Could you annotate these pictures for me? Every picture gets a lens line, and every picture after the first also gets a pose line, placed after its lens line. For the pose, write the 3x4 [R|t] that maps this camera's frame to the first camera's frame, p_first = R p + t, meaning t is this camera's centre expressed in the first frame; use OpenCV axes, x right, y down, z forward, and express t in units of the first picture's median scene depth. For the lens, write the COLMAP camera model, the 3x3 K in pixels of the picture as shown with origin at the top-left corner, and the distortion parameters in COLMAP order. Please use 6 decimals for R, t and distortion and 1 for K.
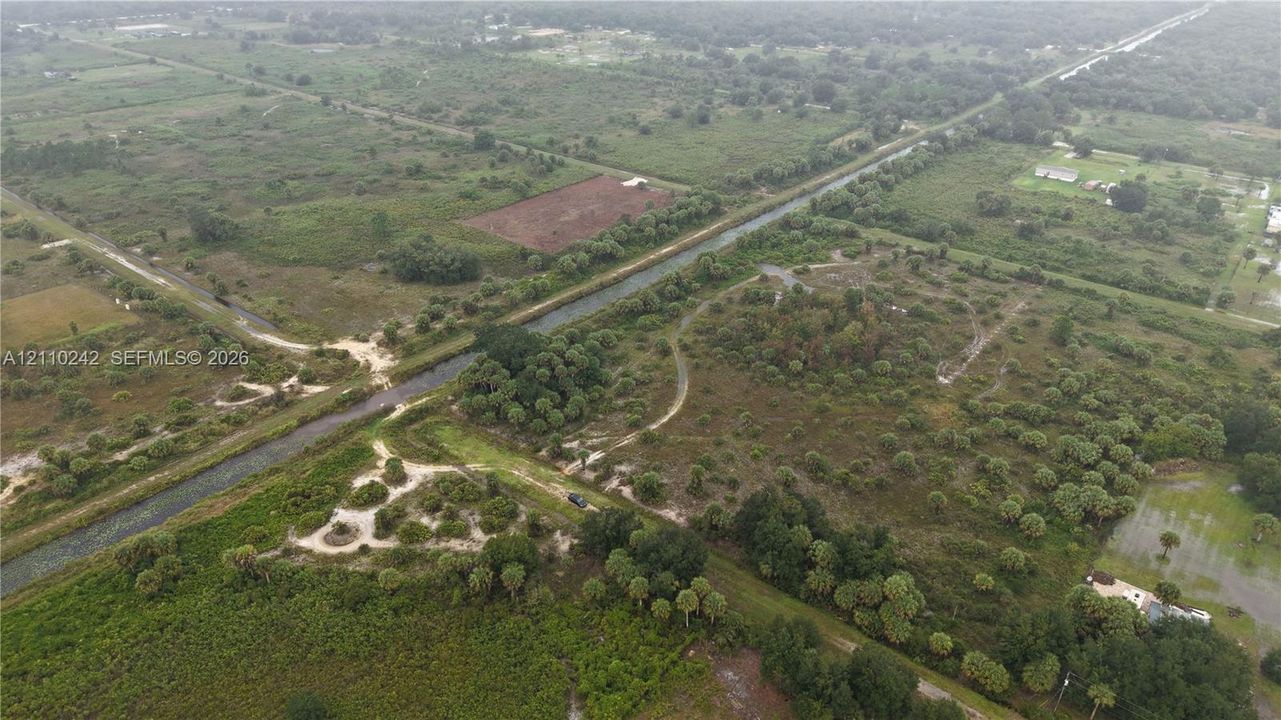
lens RADIAL K [[854.2, 0, 644.3], [0, 854.2, 361.4], [0, 0, 1]] dist [0.022291, -0.031510]
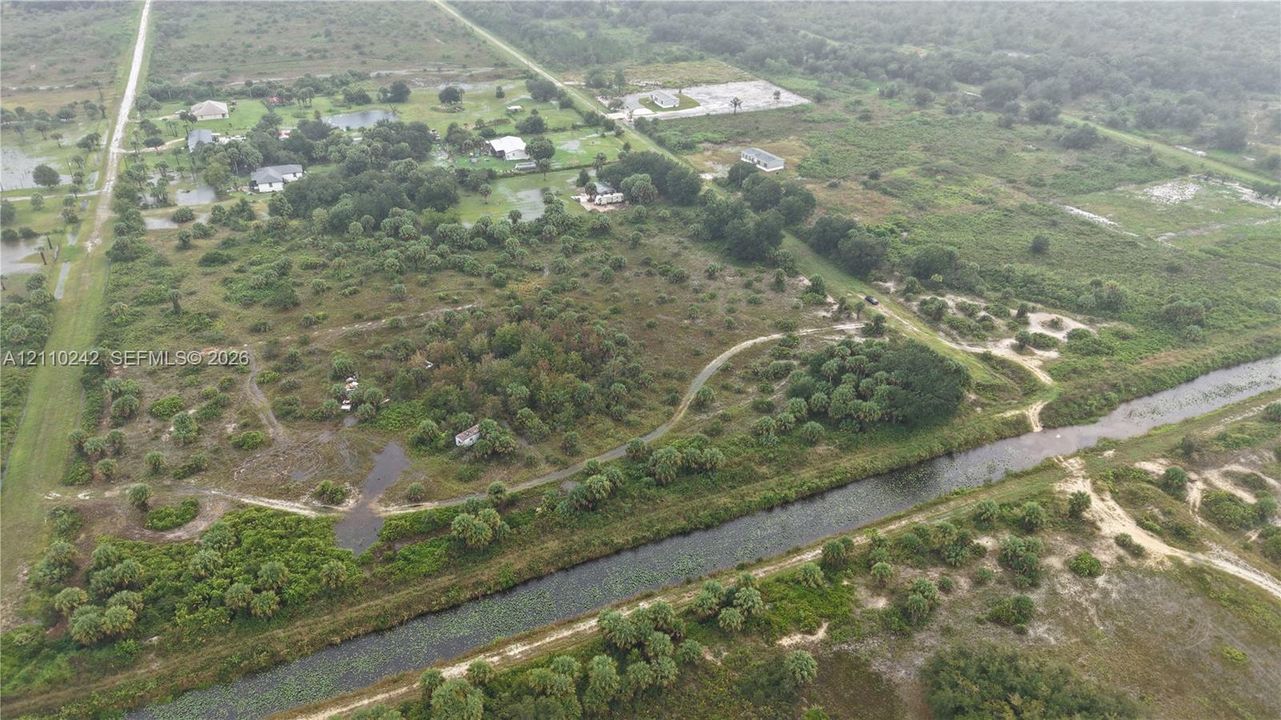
lens RADIAL K [[854.2, 0, 638.9], [0, 854.2, 363.8], [0, 0, 1]] dist [0.022291, -0.031510]
pose [[-0.881252, -0.271150, 0.387134, -0.228463], [0.194568, 0.538340, 0.819959, -0.715269], [-0.430742, 0.797914, -0.421656, 1.367391]]
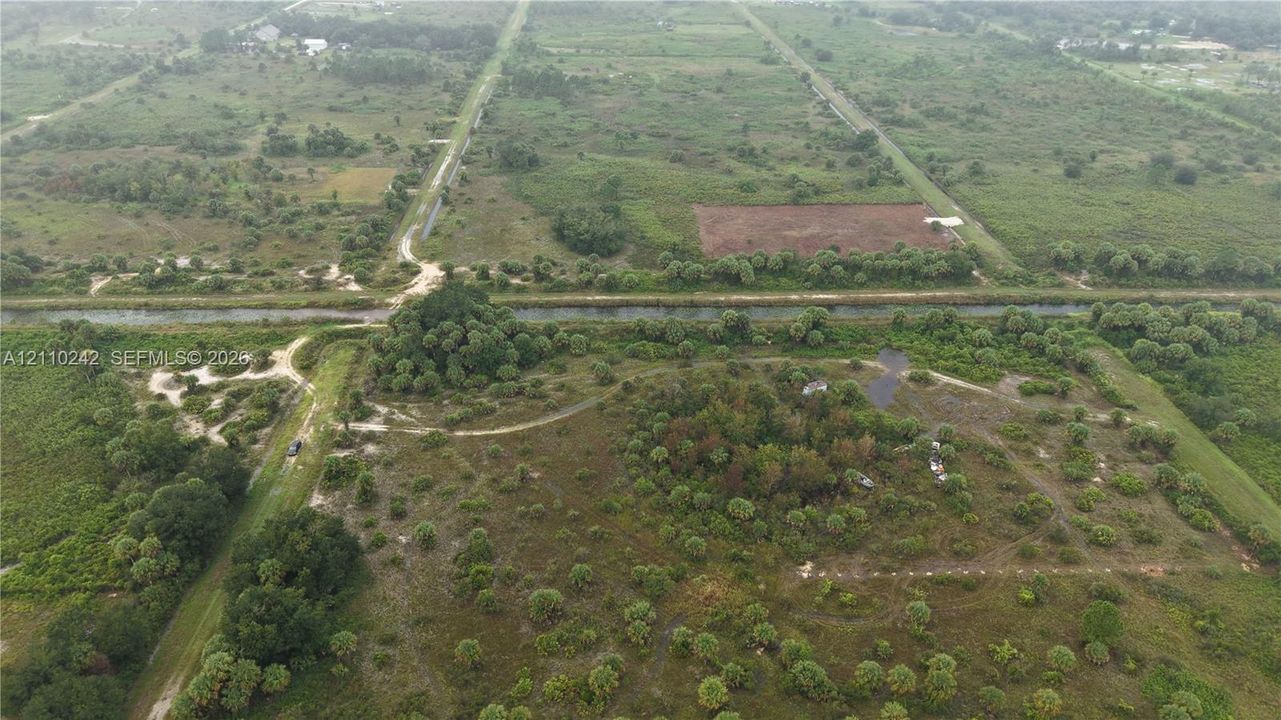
lens RADIAL K [[854.2, 0, 644.6], [0, 854.2, 359.5], [0, 0, 1]] dist [0.022291, -0.031510]
pose [[0.655636, 0.366970, -0.659905, 0.640657], [-0.359507, 0.920252, 0.154566, -0.187711], [0.664000, 0.135901, 0.735279, 0.388110]]
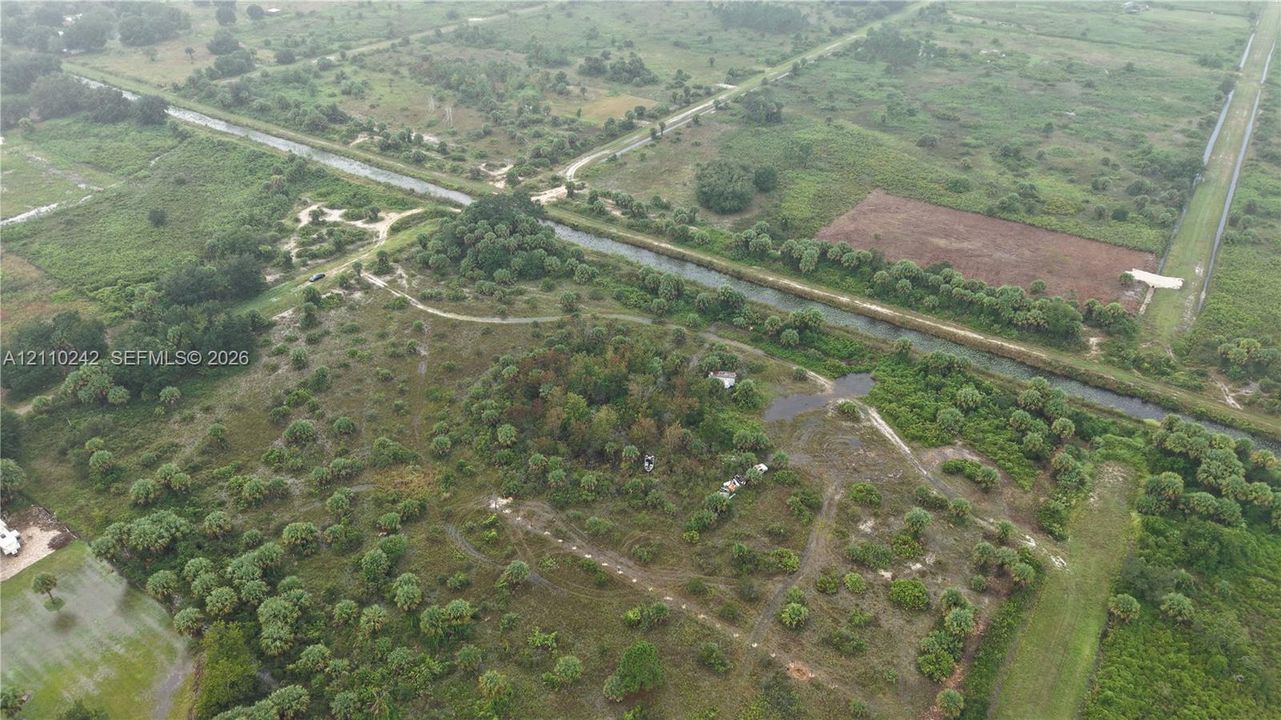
lens RADIAL K [[854.2, 0, 643.4], [0, 854.2, 363.4], [0, 0, 1]] dist [0.022291, -0.031510]
pose [[0.068878, 0.526711, -0.847250, 0.883898], [-0.480643, 0.761722, 0.434467, -0.426100], [0.874207, 0.377300, 0.305626, 0.831000]]
